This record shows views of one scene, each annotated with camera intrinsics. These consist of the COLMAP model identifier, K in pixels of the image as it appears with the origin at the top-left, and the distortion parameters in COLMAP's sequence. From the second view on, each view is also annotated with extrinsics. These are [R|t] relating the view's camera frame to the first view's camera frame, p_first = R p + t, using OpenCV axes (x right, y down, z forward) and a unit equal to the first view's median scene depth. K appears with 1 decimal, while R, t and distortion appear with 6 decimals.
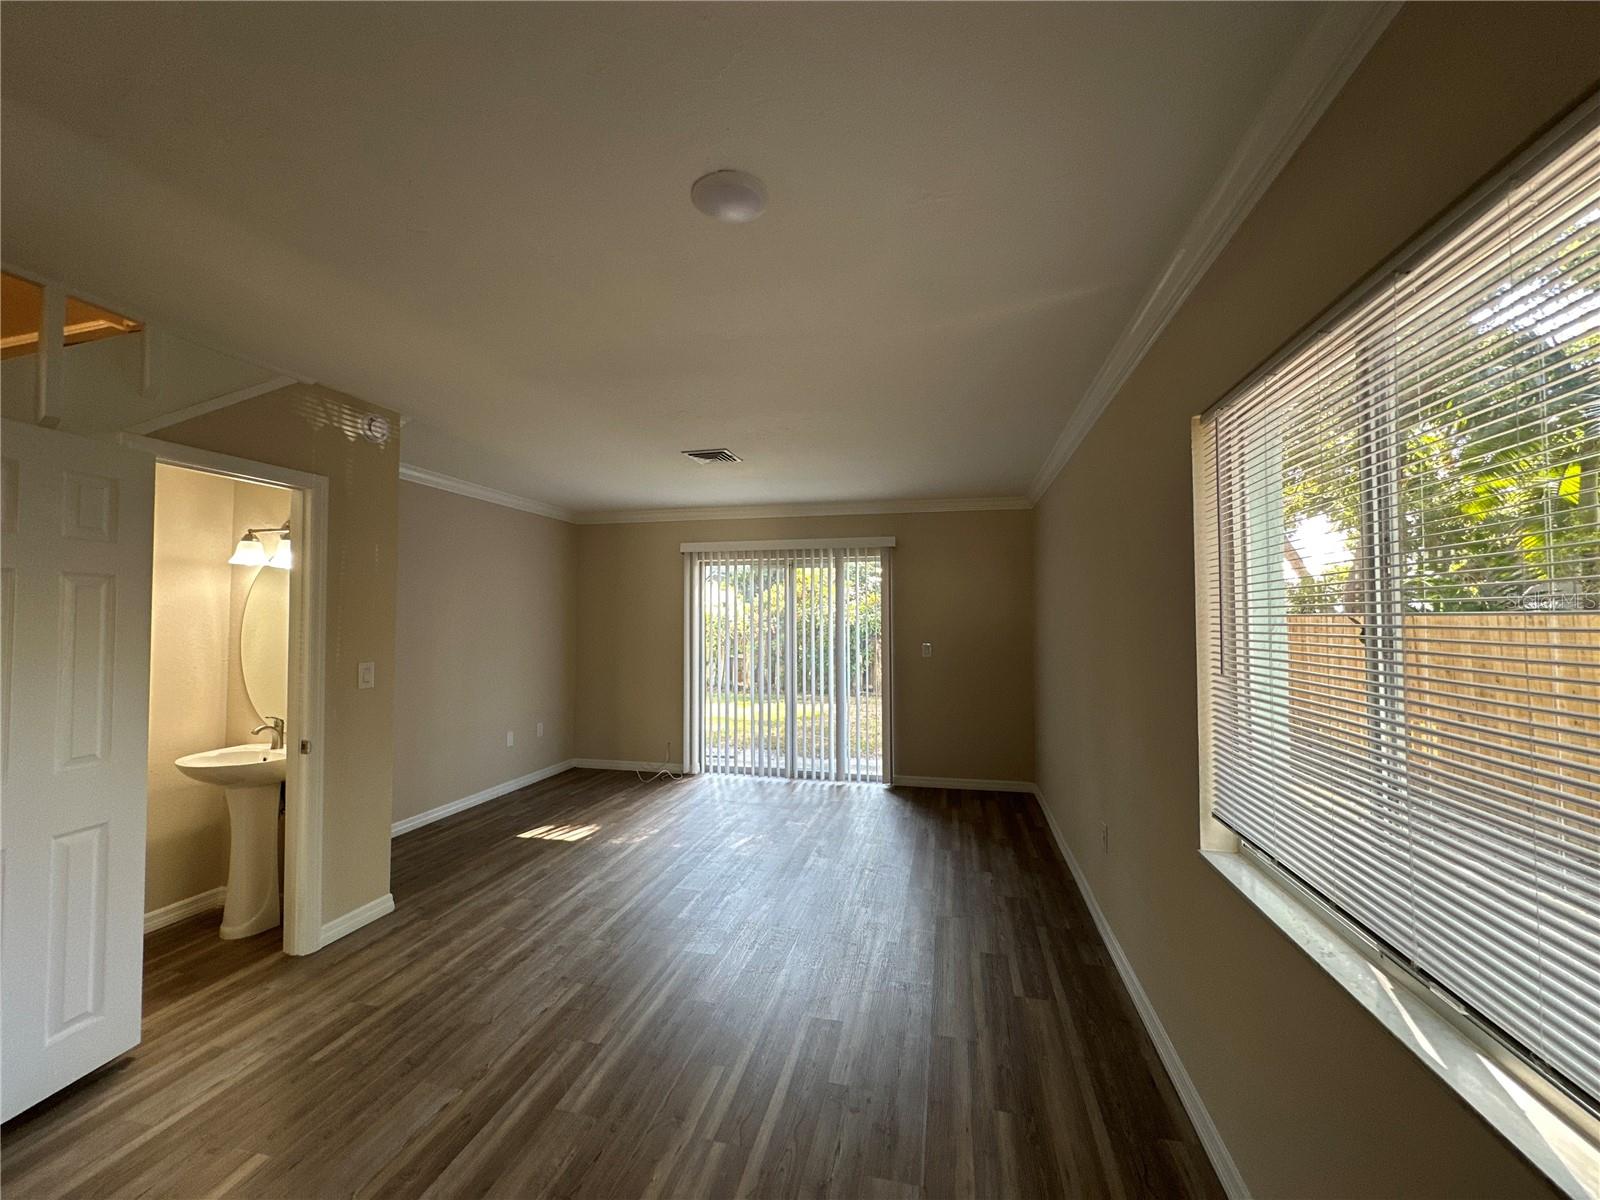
lens RADIAL K [[638.4, 0, 799.6], [0, 638.4, 598.5], [0, 0, 1]] dist [-0.002103, 0.000563]
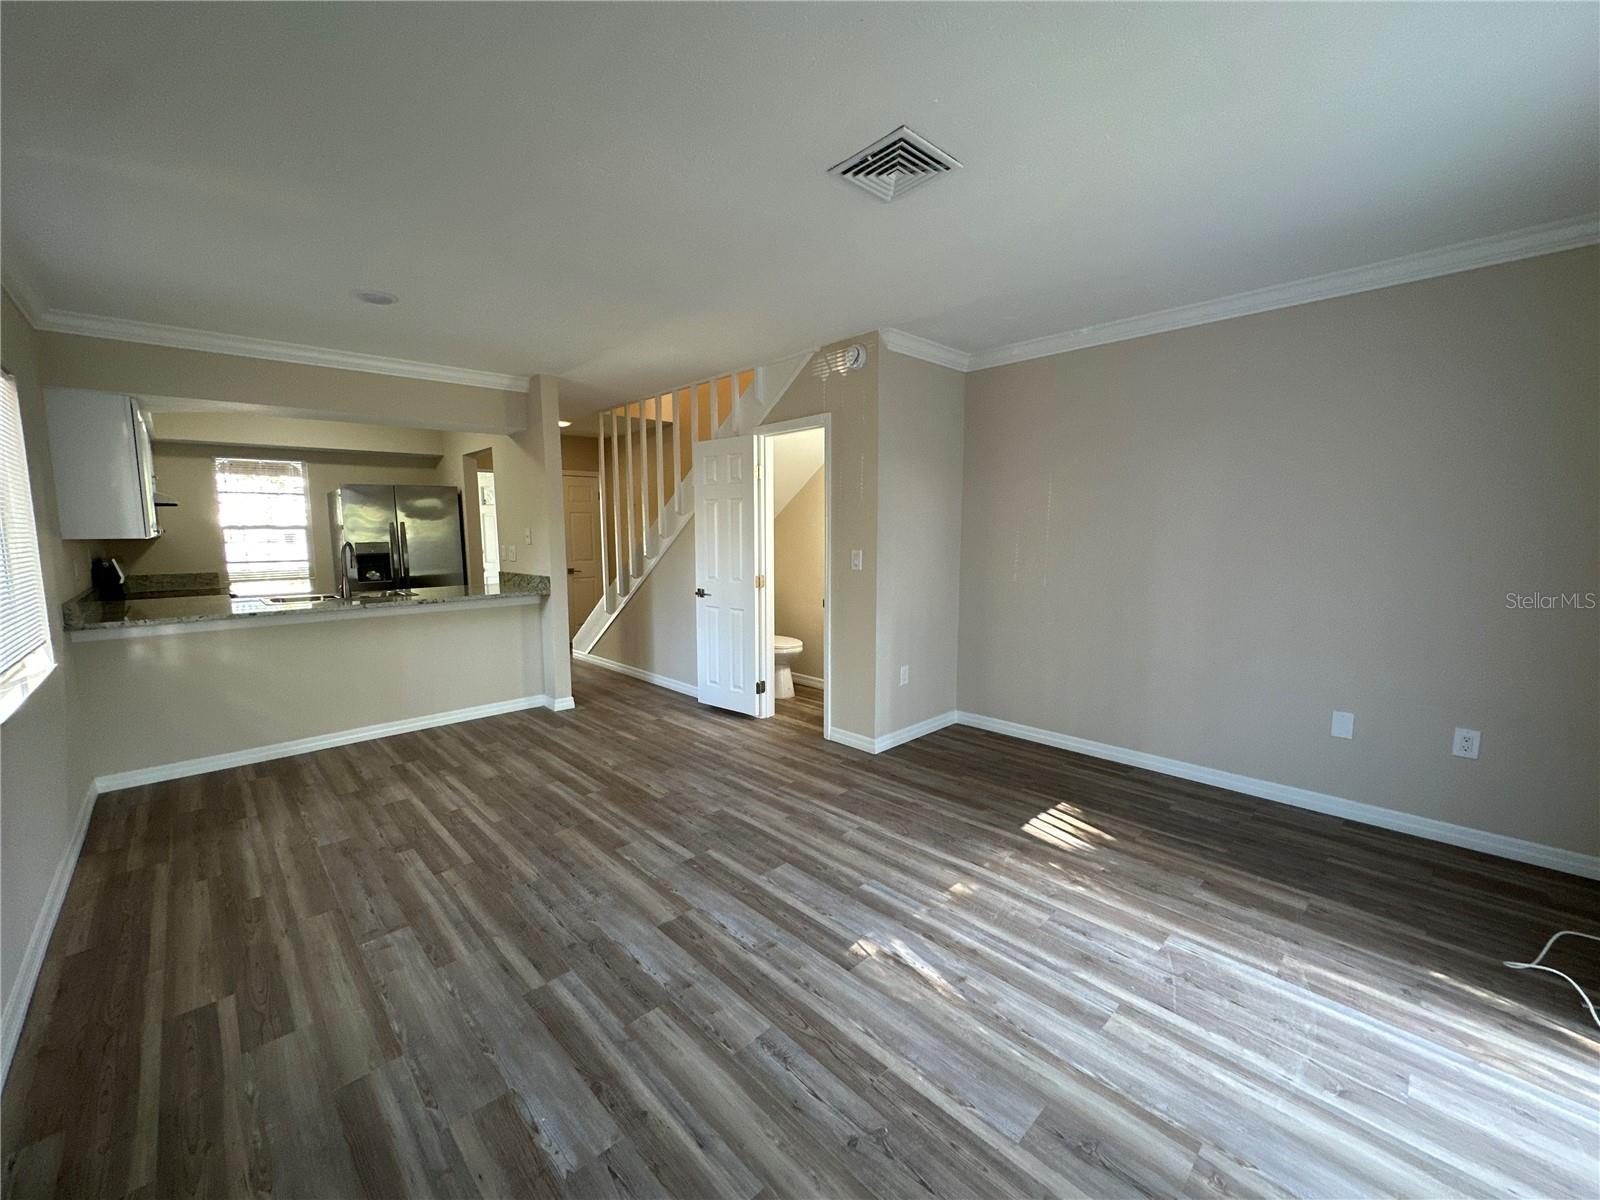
lens RADIAL K [[638.4, 0, 799.2], [0, 638.4, 600.1], [0, 0, 1]] dist [-0.002103, 0.000563]
pose [[-0.542831, 0.096457, -0.834284, 0.421267], [0.034170, 0.995097, 0.092817, 0.072476], [0.839147, 0.021877, -0.543465, 1.482839]]
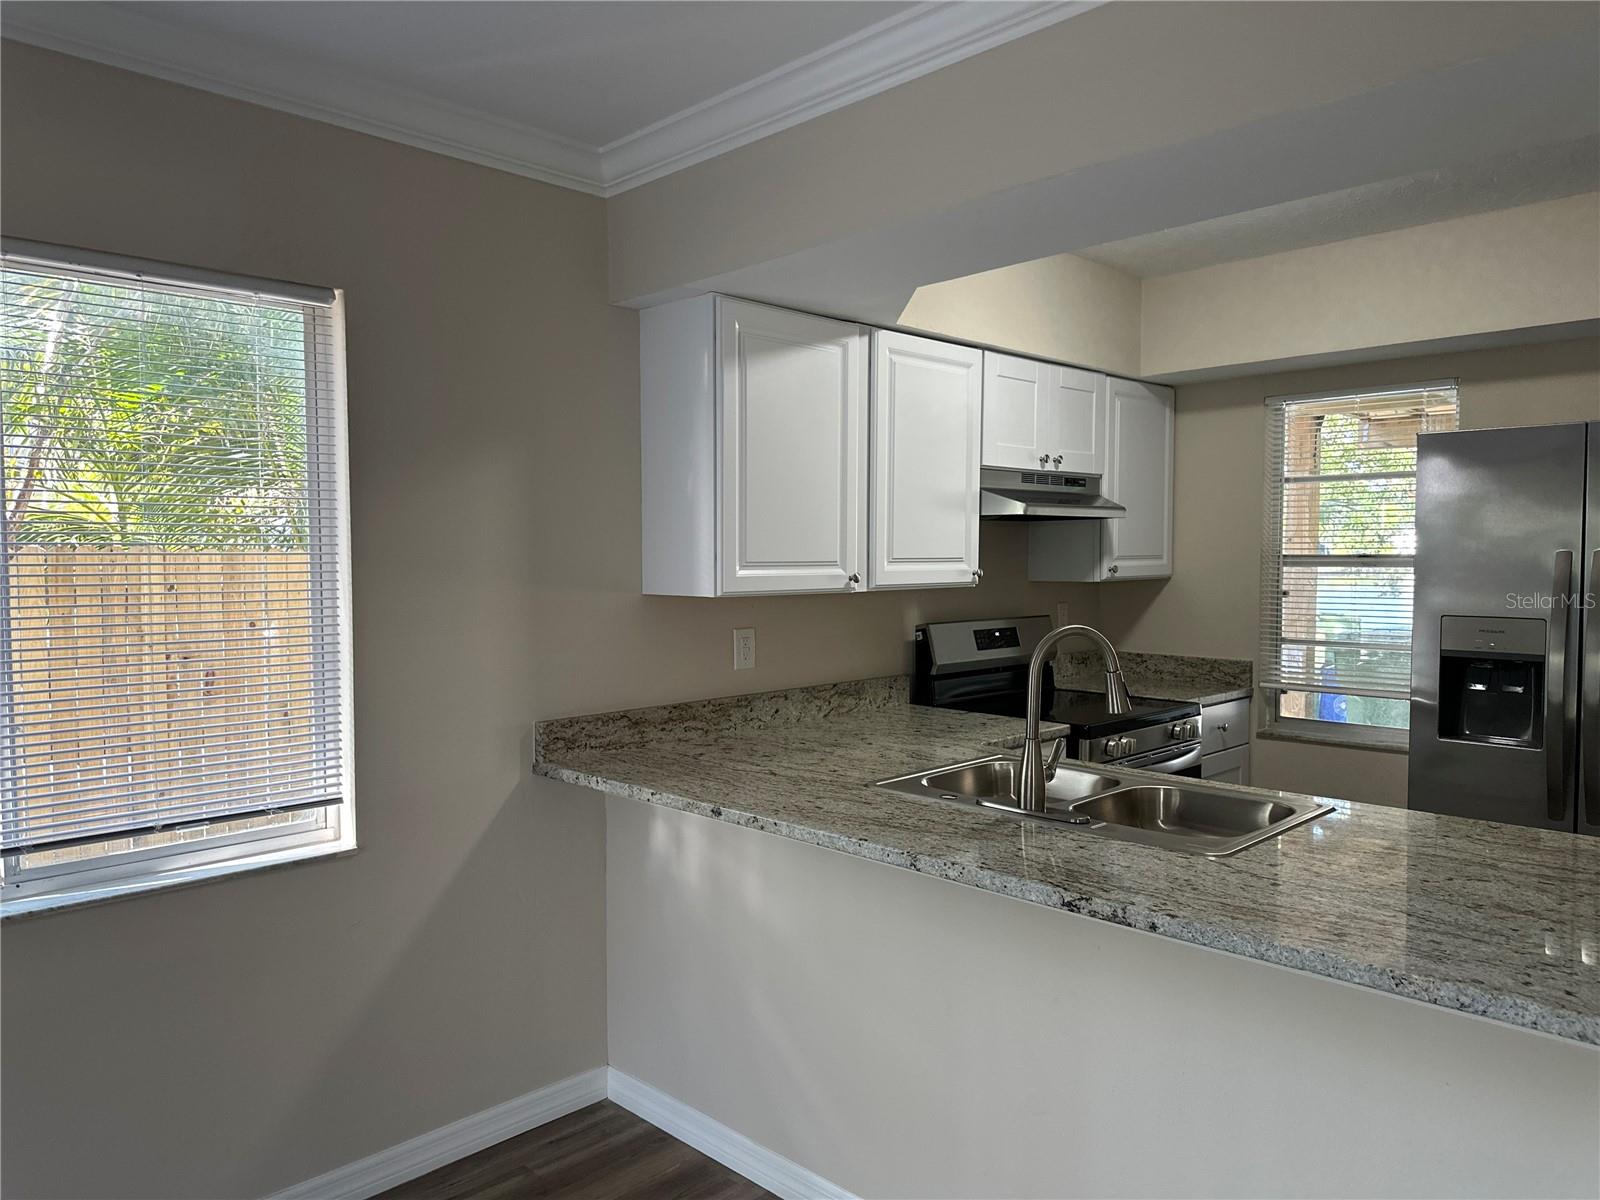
lens RADIAL K [[1123.3, 0, 794.0], [0, 1123.3, 595.8], [0, 0, 1]] dist [0.069832, -0.082448]
pose [[-0.851958, -0.020806, 0.523197, -0.396909], [-0.015971, 0.999778, 0.013751, 0.017267], [-0.523366, 0.003360, -0.852101, 0.686621]]
